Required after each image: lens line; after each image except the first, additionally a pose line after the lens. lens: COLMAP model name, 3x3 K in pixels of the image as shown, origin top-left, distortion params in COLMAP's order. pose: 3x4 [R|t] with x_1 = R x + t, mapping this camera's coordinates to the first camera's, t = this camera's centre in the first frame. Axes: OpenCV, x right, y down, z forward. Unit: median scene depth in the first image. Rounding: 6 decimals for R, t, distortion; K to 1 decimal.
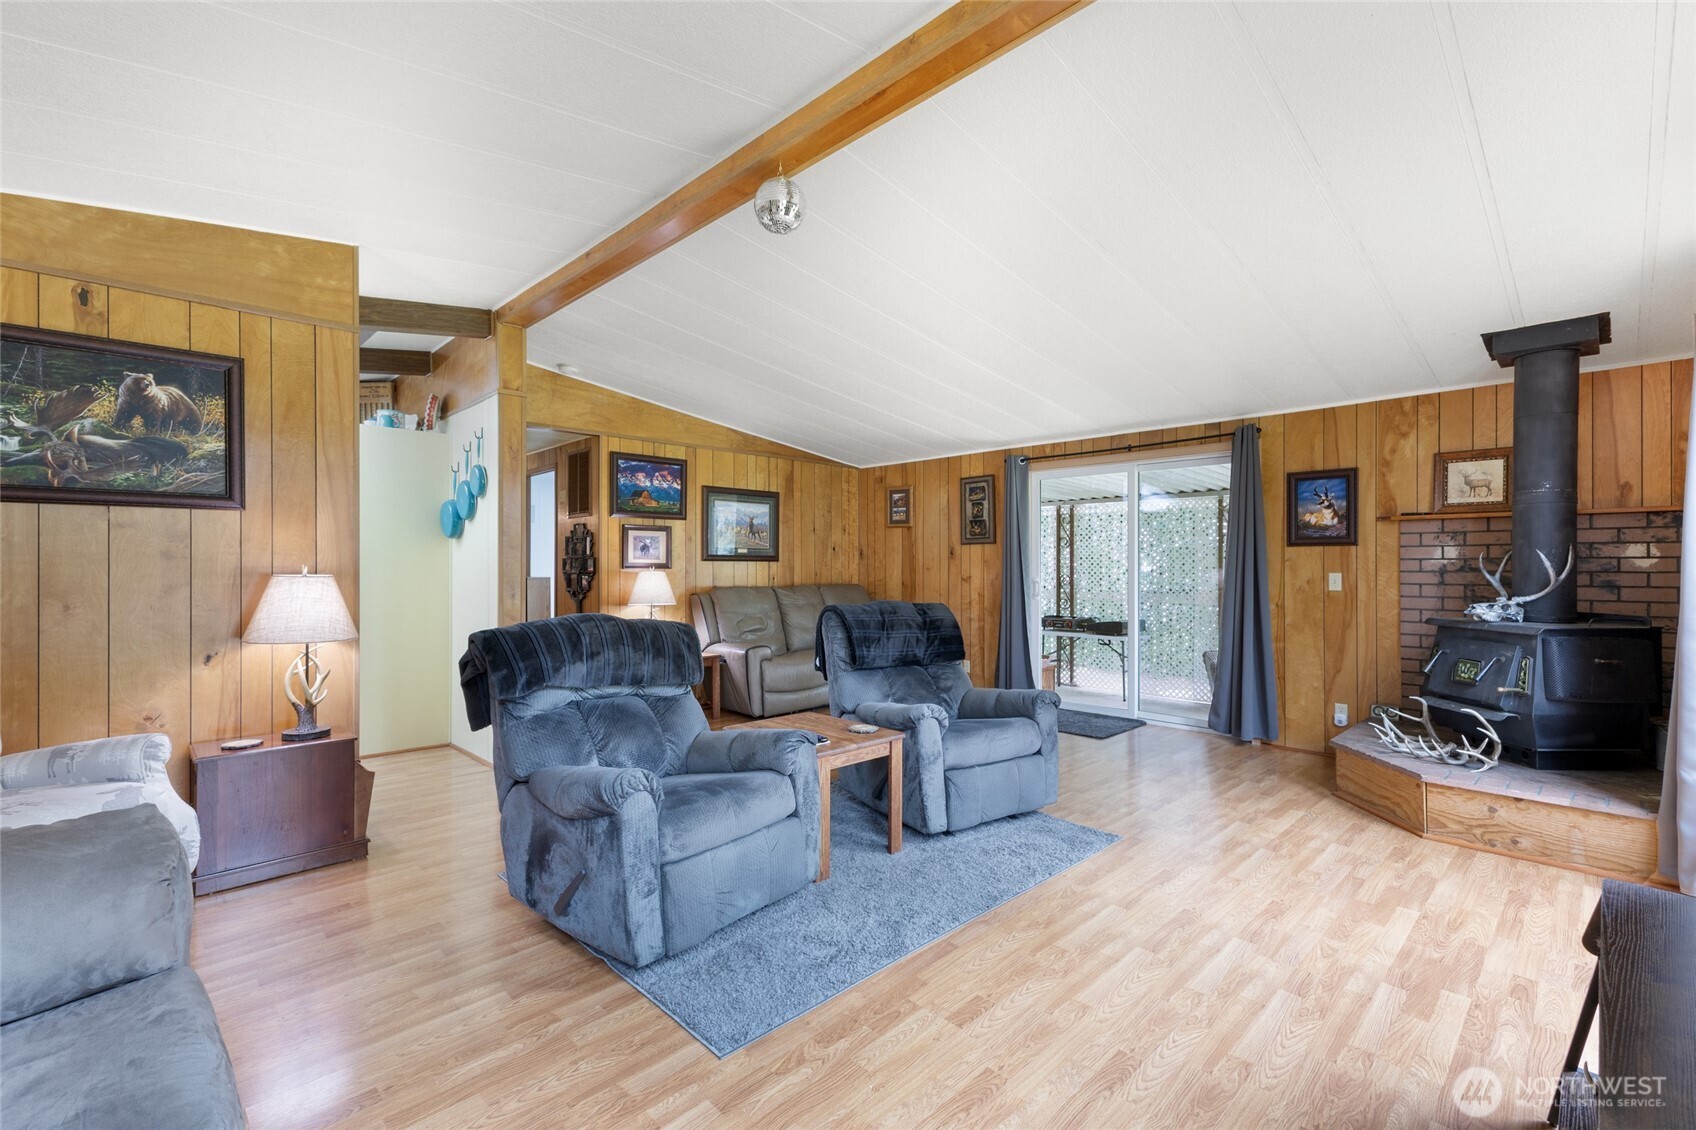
lens RADIAL K [[740.7, 0, 848.0], [0, 740.7, 565.0], [0, 0, 1]] dist [0.013891, -0.000078]
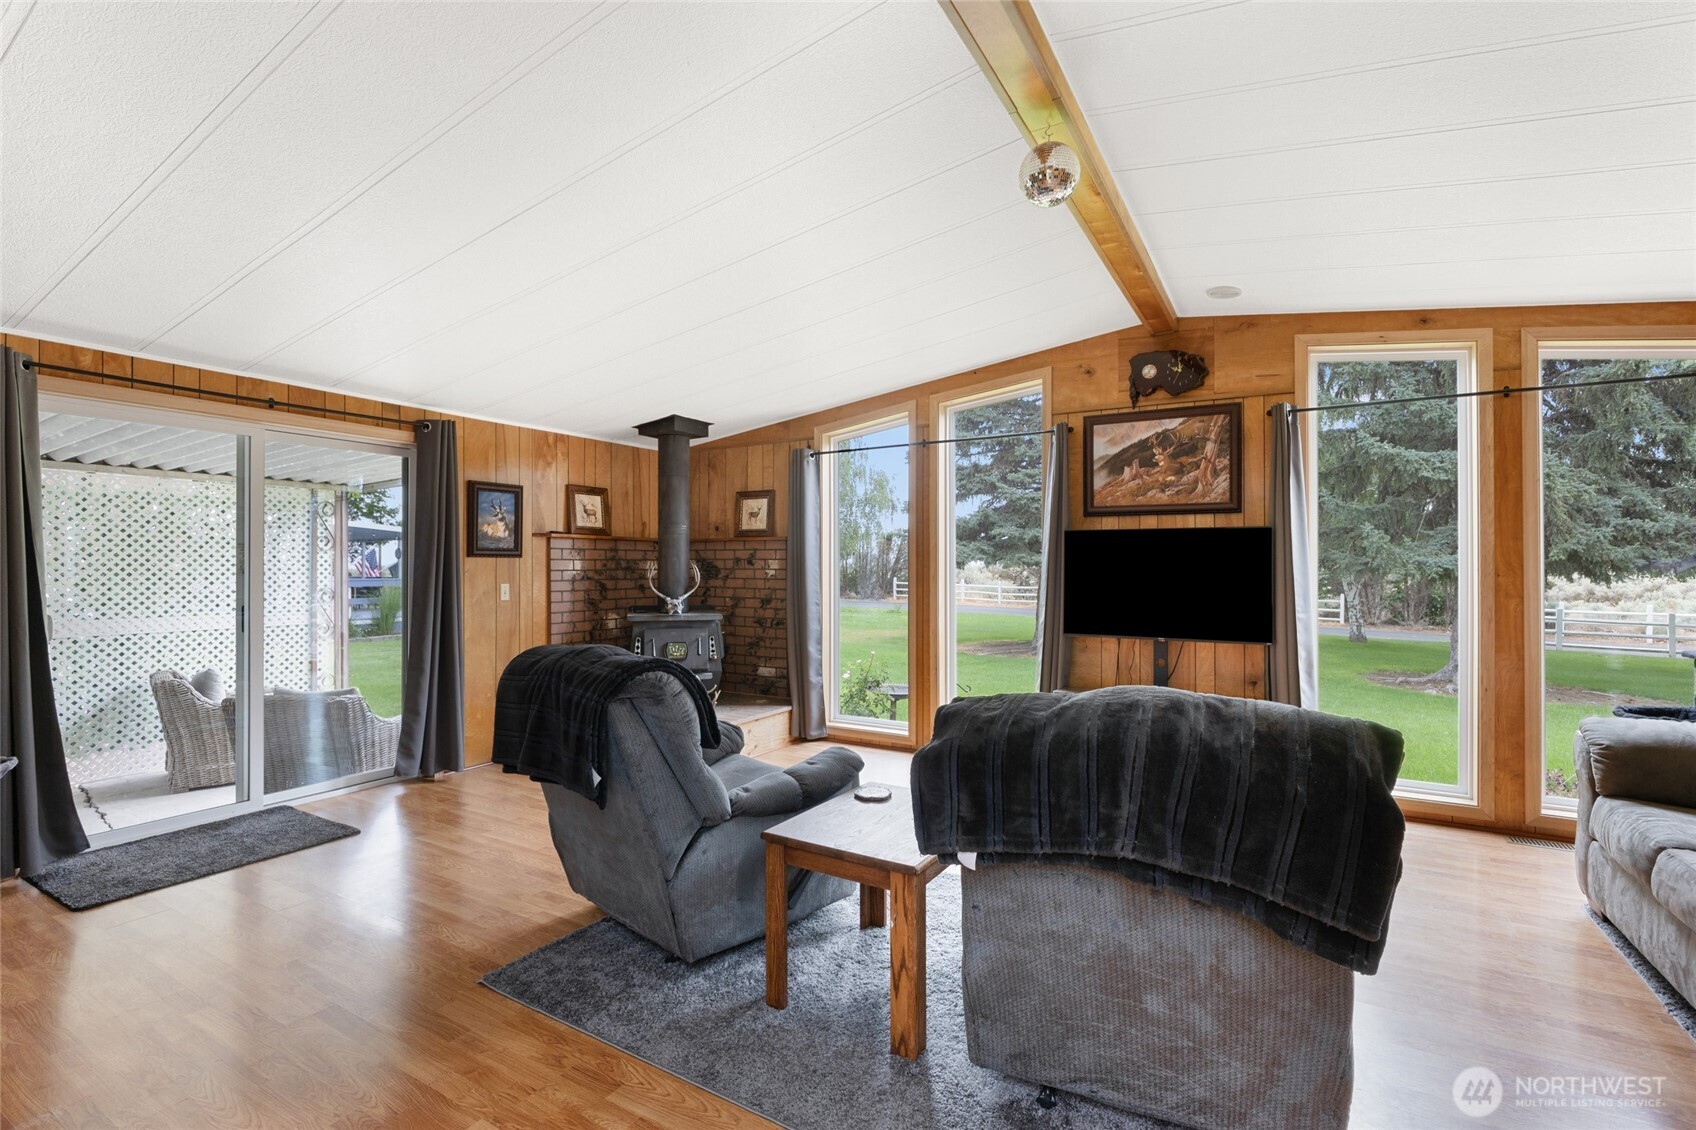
lens RADIAL K [[761.3, 0, 845.2], [0, 761.3, 562.0], [0, 0, 1]] dist [-0.010194, -0.000071]
pose [[-0.253218, 0.006294, 0.967389, -0.453459], [-0.000578, 0.999978, -0.006657, -0.011582], [-0.967409, -0.002245, -0.253209, 0.744298]]
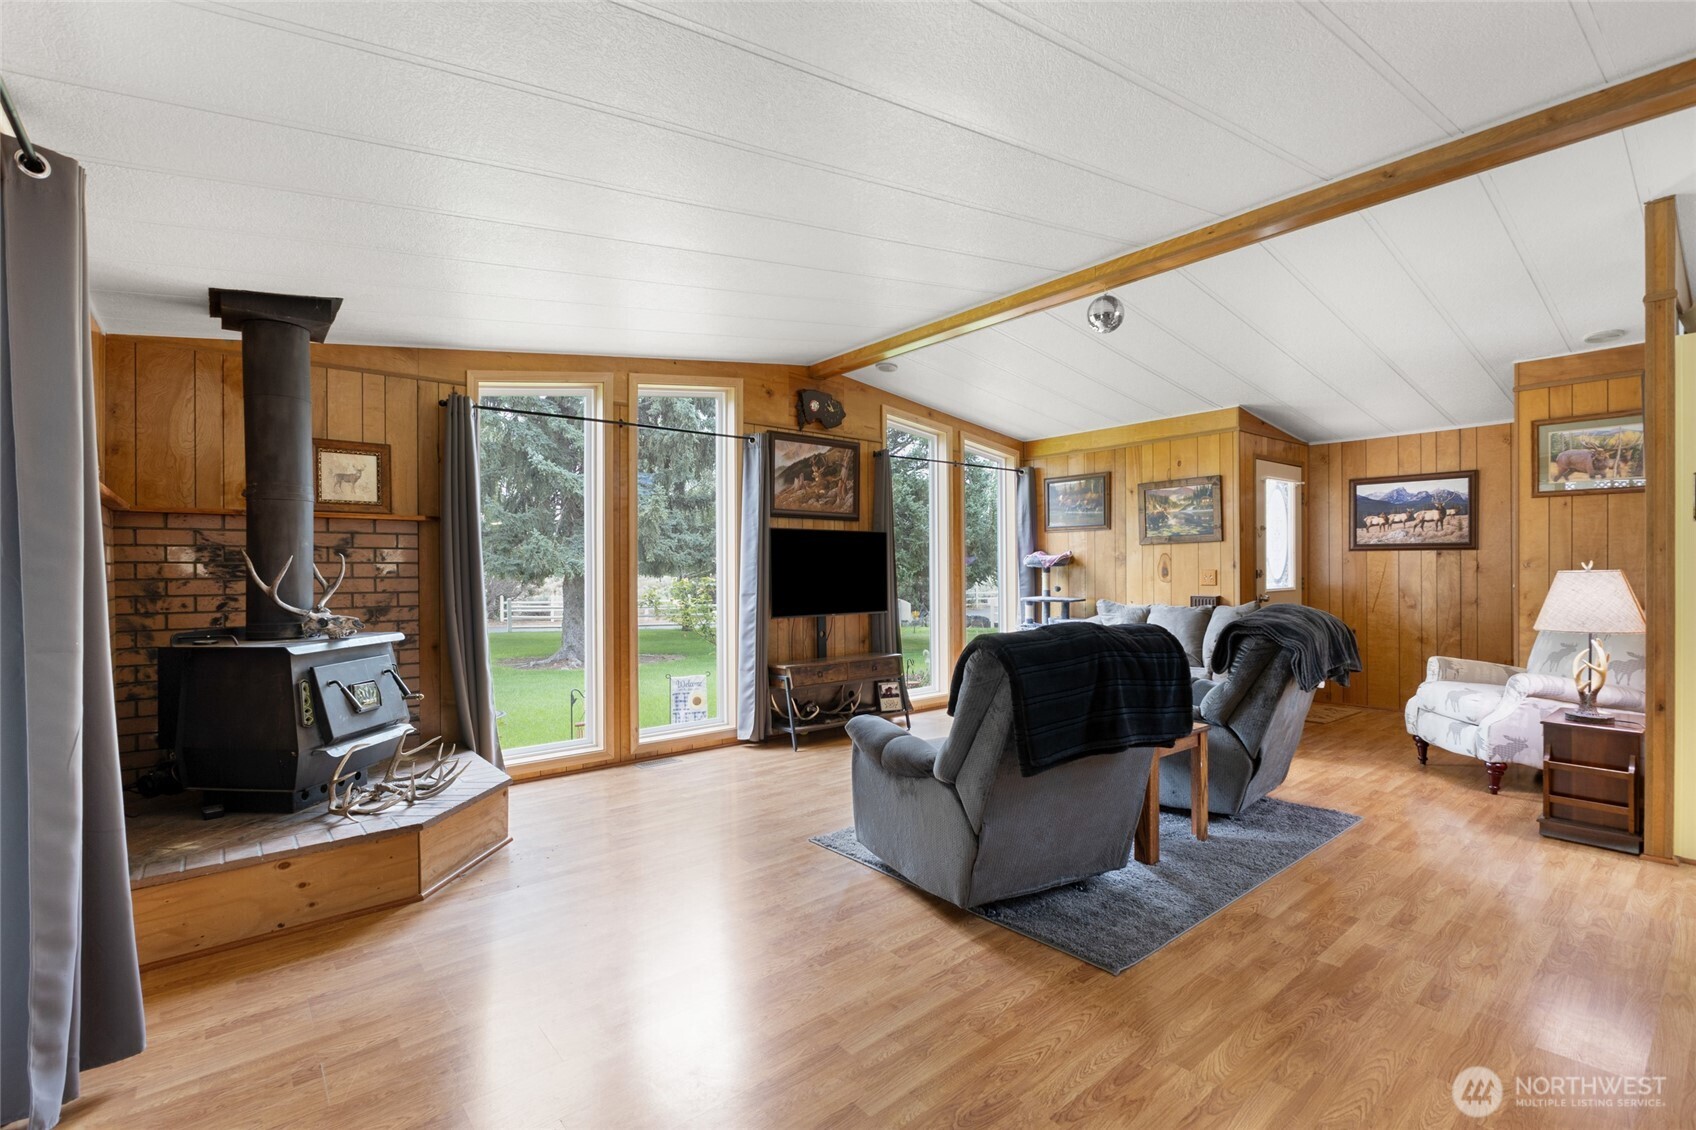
lens RADIAL K [[763.0, 0, 850.4], [0, 763.0, 566.0], [0, 0, 1]] dist [-0.010007, -0.000143]
pose [[-0.996589, 0.008673, 0.082066, 0.144241], [0.008524, 0.999961, -0.002170, 0.000302], [-0.082081, -0.001463, -0.996625, 1.279699]]
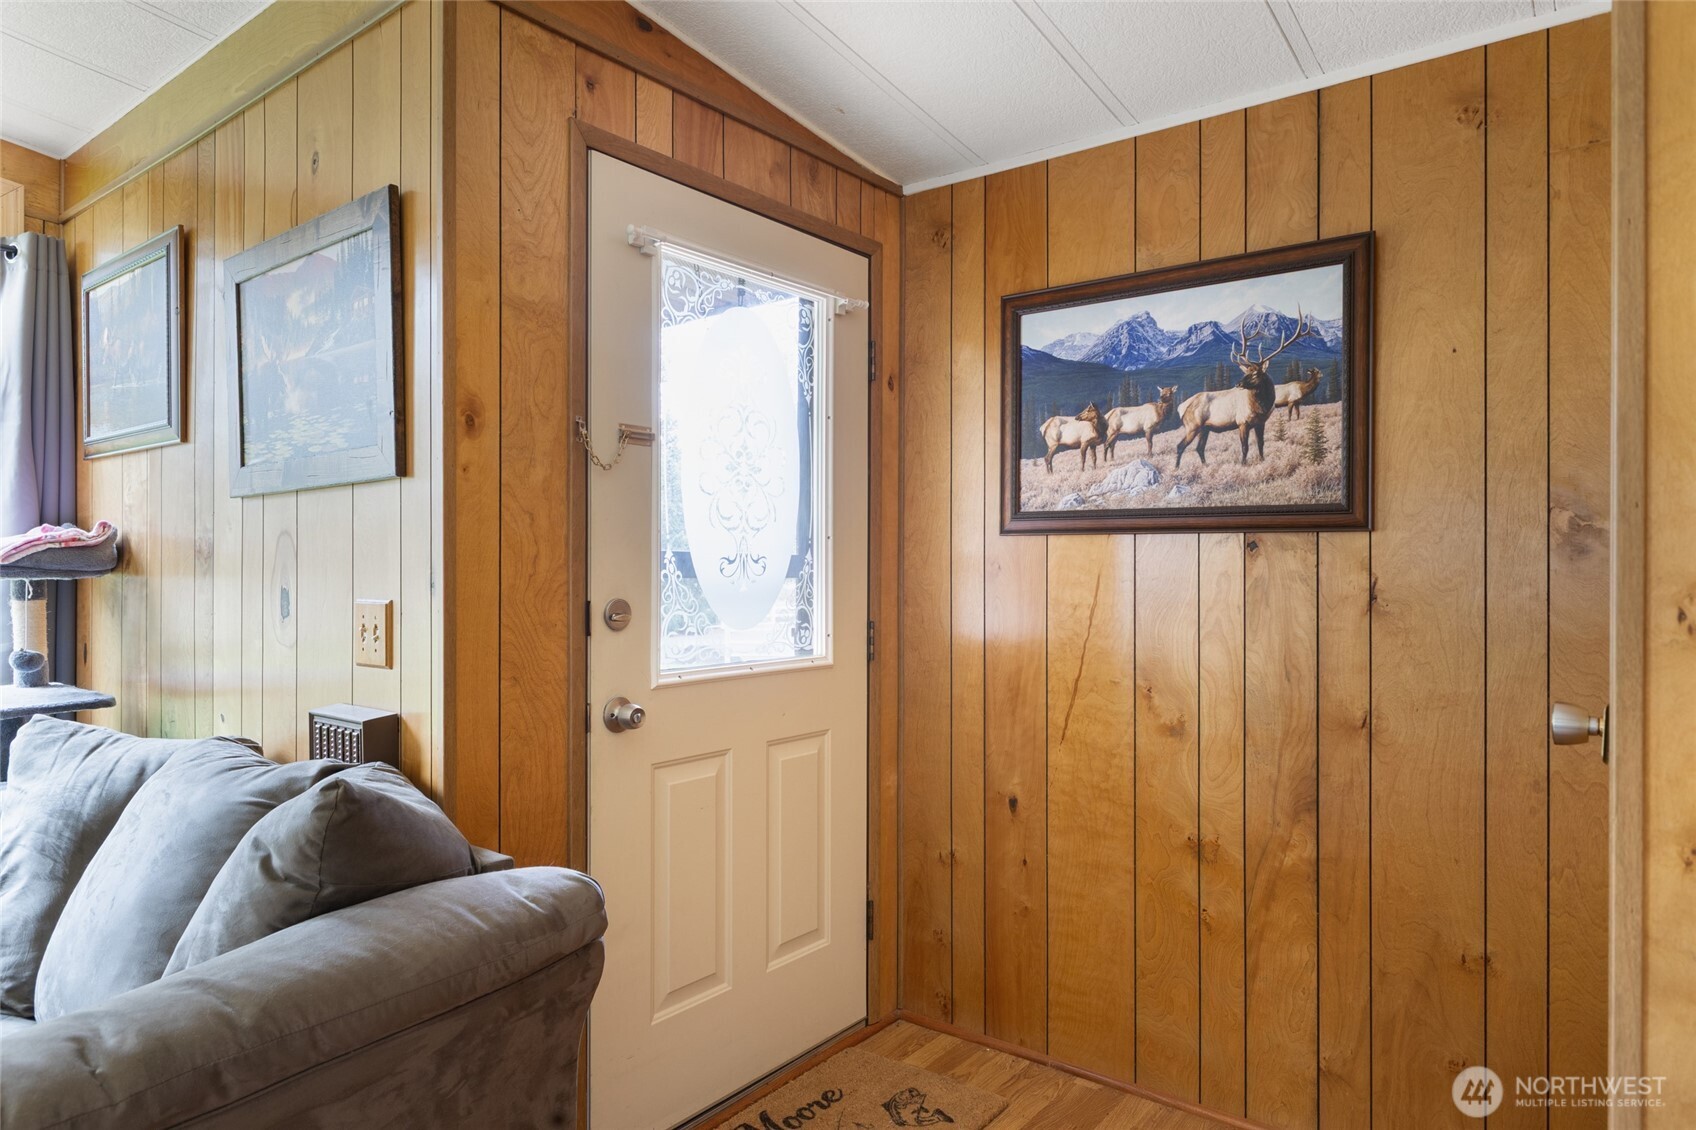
lens RADIAL K [[1044.6, 0, 855.8], [0, 1044.6, 562.8], [0, 0, 1]] dist [0.002059, 0.000349]
pose [[-0.991464, -0.000500, -0.130380, -0.427297], [0.000299, 0.999981, -0.006108, -0.003241], [0.130381, -0.006095, -0.991445, 0.476777]]
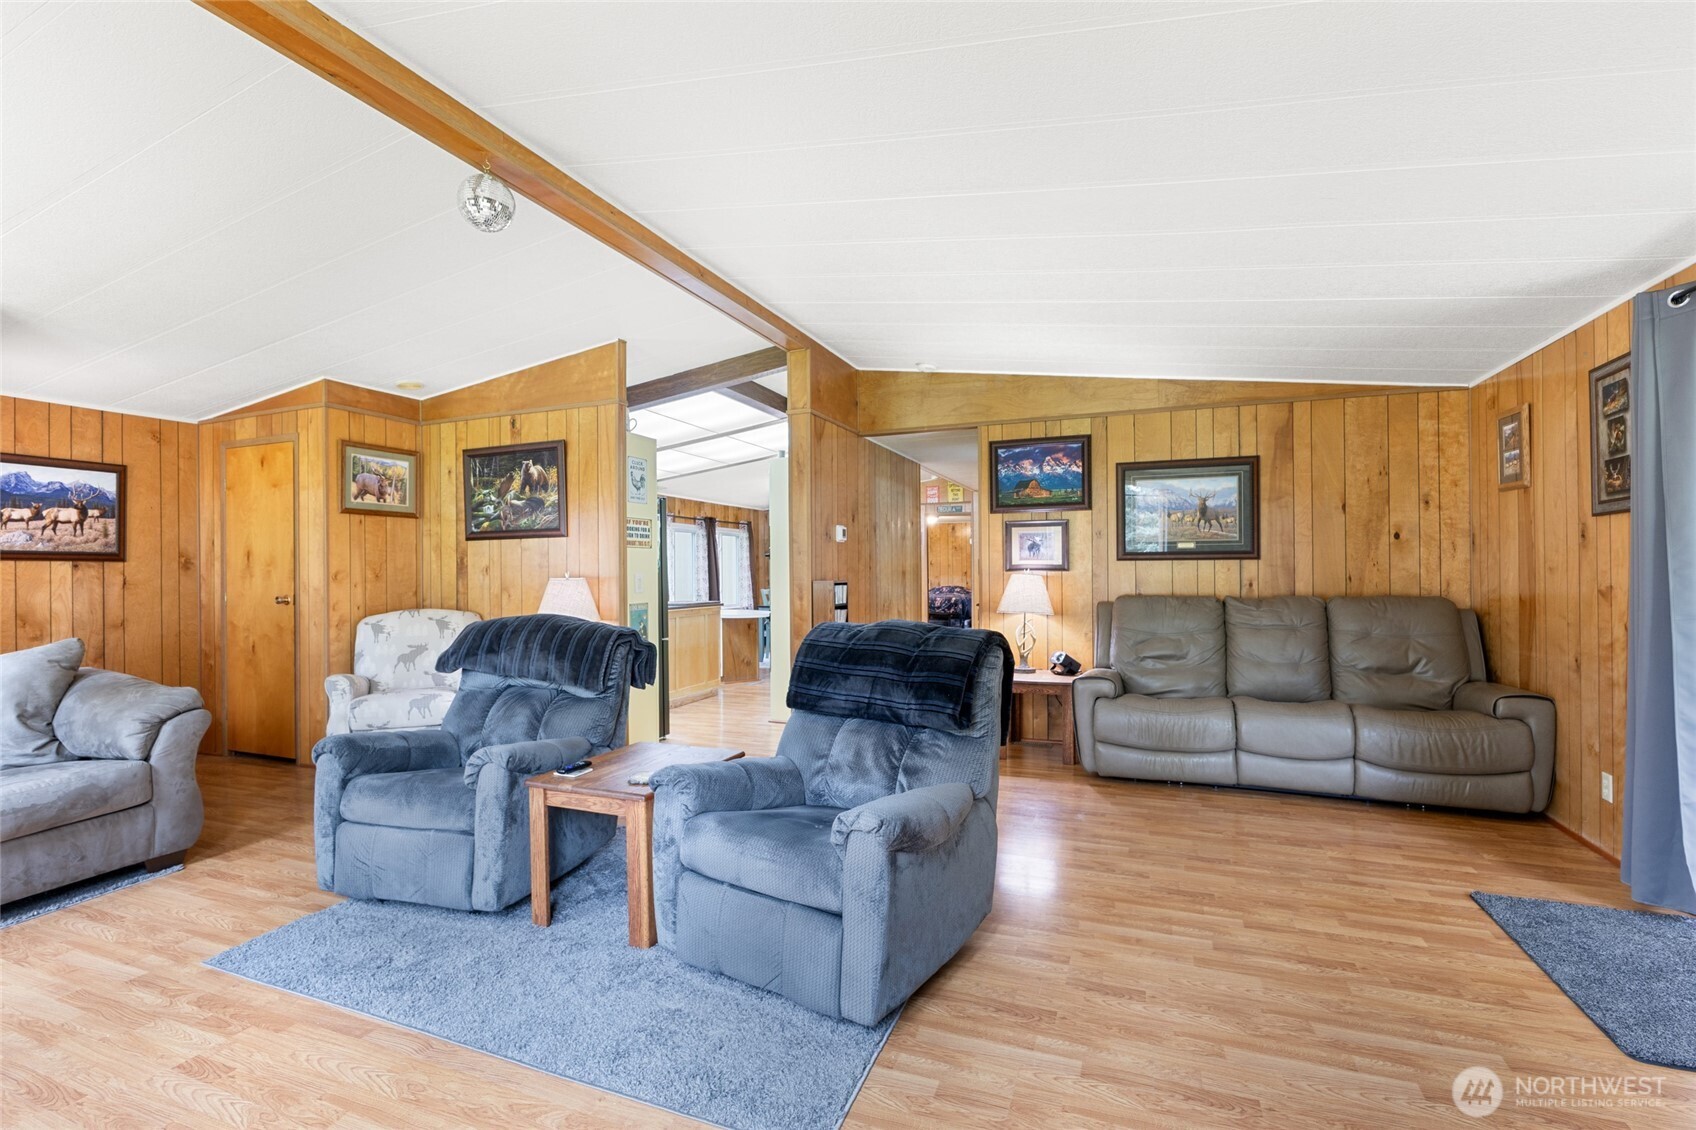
lens RADIAL K [[763.0, 0, 850.4], [0, 763.0, 566.0], [0, 0, 1]] dist [-0.010007, -0.000143]
pose [[0.410490, -0.007581, -0.911834, 0.515169], [0.010939, 0.999934, -0.003389, -0.000381], [0.911799, -0.008583, 0.410546, 0.521561]]
